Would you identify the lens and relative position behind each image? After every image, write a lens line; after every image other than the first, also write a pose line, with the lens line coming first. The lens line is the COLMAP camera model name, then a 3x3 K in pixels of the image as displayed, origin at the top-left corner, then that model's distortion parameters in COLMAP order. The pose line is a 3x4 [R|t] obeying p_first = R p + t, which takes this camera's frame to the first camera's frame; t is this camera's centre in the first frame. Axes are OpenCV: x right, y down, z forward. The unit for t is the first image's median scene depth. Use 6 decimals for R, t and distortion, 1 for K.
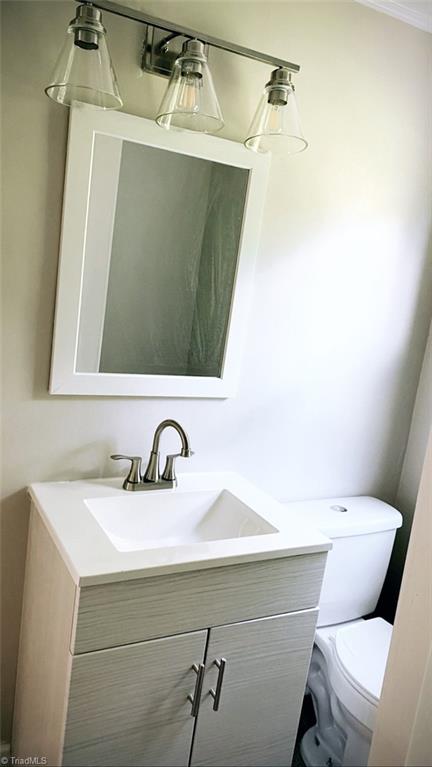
lens RADIAL K [[580.9, 0, 216.0], [0, 580.9, 383.5], [0, 0, 1]] dist [0.007642, 0.003213]
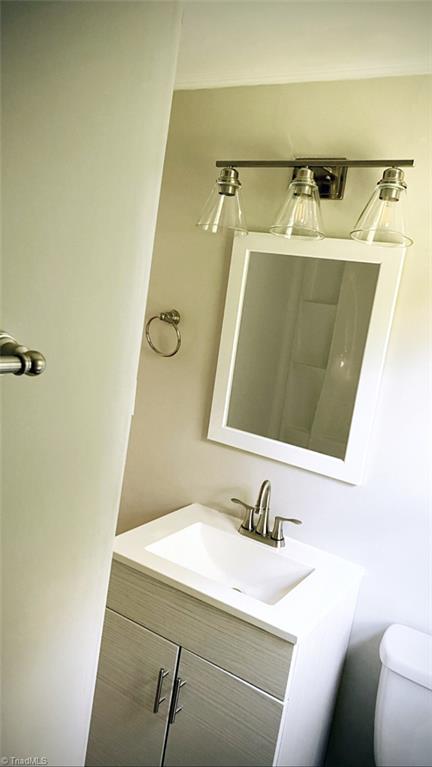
lens RADIAL K [[580.9, 0, 216.0], [0, 580.9, 383.5], [0, 0, 1]] dist [0.007642, 0.003213]
pose [[0.522557, 0.090477, -0.847790, 0.852309], [-0.236946, 0.970594, -0.042464, -0.052405], [0.819018, 0.223071, 0.528629, 0.283223]]
